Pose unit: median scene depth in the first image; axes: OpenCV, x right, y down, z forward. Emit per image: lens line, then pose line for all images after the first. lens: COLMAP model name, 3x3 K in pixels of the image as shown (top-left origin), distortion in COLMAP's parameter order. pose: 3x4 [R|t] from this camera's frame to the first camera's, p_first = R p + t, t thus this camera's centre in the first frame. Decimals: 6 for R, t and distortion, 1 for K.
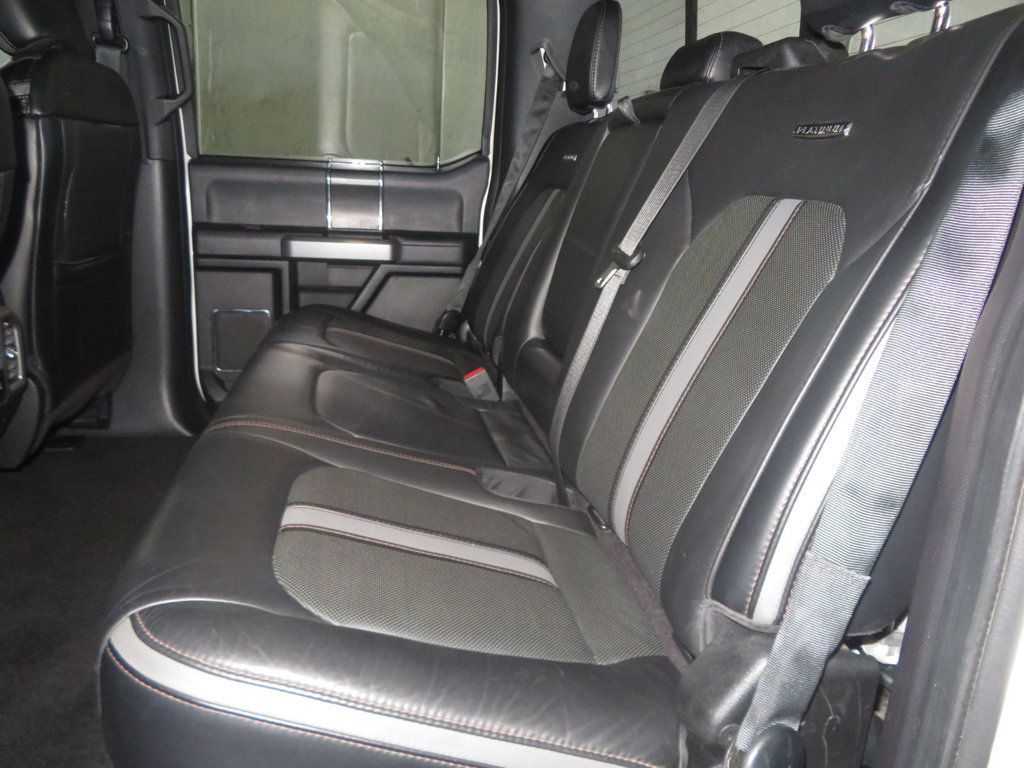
lens RADIAL K [[742.9, 0, 520.8], [0, 742.9, 385.2], [0, 0, 1]] dist [-0.005945, 0.012852]
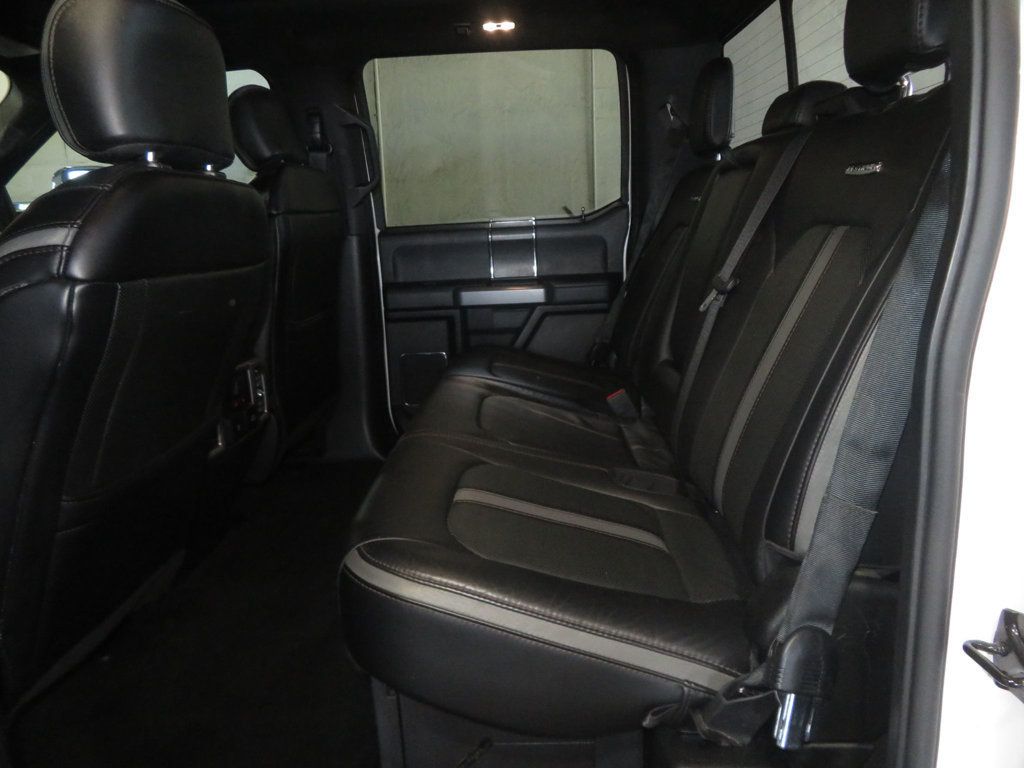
lens RADIAL K [[742.9, 0, 520.8], [0, 742.9, 385.2], [0, 0, 1]] dist [-0.005945, 0.012852]
pose [[0.971837, -0.050414, -0.230199, 0.051999], [0.038566, 0.997704, -0.055681, 0.025045], [0.232478, 0.045235, 0.971549, -0.129955]]
